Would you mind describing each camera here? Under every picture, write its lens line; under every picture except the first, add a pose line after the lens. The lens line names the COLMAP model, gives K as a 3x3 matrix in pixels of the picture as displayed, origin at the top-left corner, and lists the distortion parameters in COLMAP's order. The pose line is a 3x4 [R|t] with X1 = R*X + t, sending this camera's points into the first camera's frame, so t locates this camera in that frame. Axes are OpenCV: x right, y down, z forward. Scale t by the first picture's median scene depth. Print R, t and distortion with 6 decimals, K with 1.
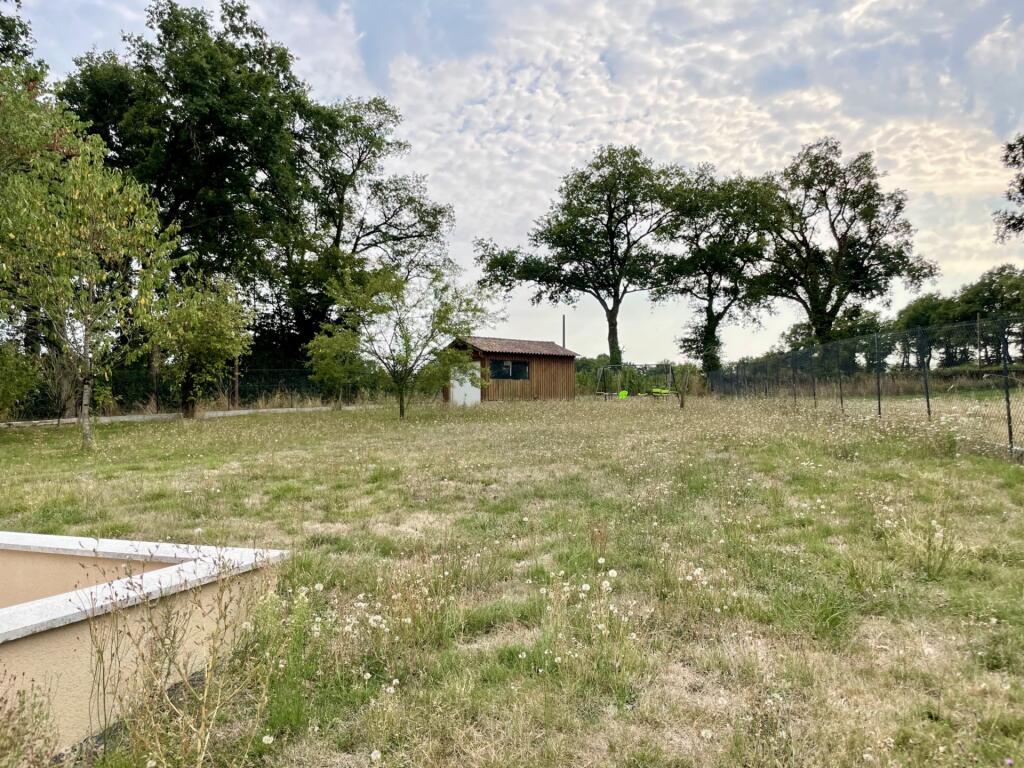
lens RADIAL K [[786.6, 0, 510.9], [0, 786.6, 387.8], [0, 0, 1]] dist [0.012009, -0.004732]
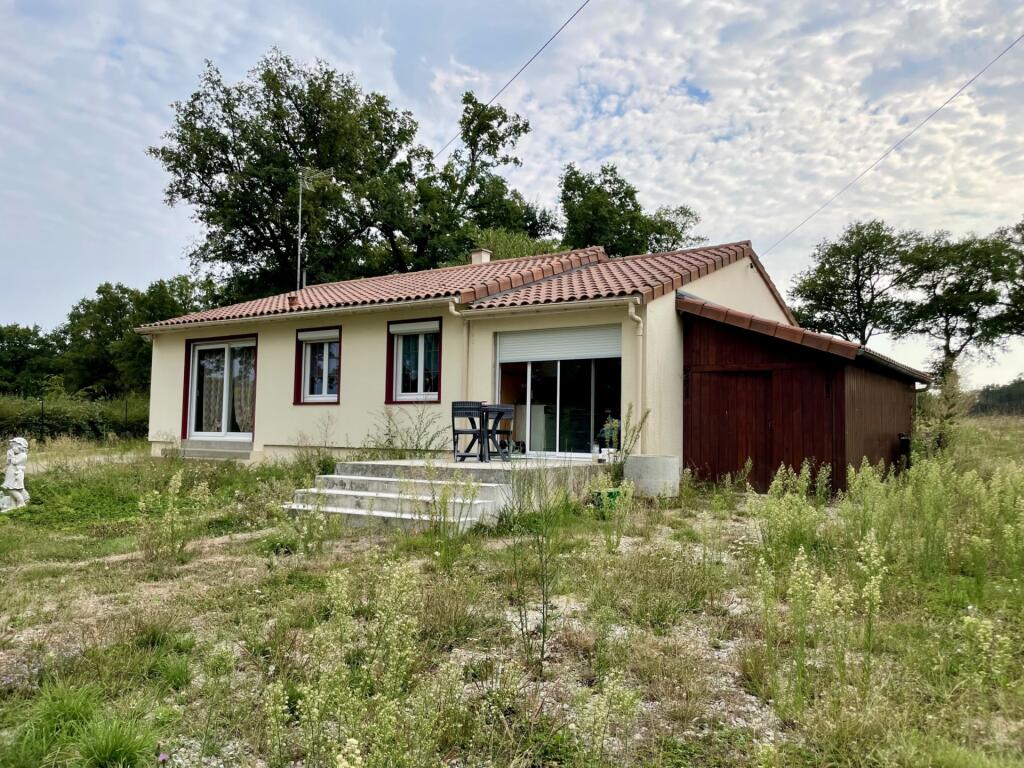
lens RADIAL K [[786.6, 0, 513.0], [0, 786.6, 382.9], [0, 0, 1]] dist [0.012009, -0.004732]
pose [[0.966832, -0.006600, -0.255327, -0.078049], [-0.004340, 0.999097, -0.042259, 0.007575], [0.255376, 0.041966, 0.965931, -0.318220]]
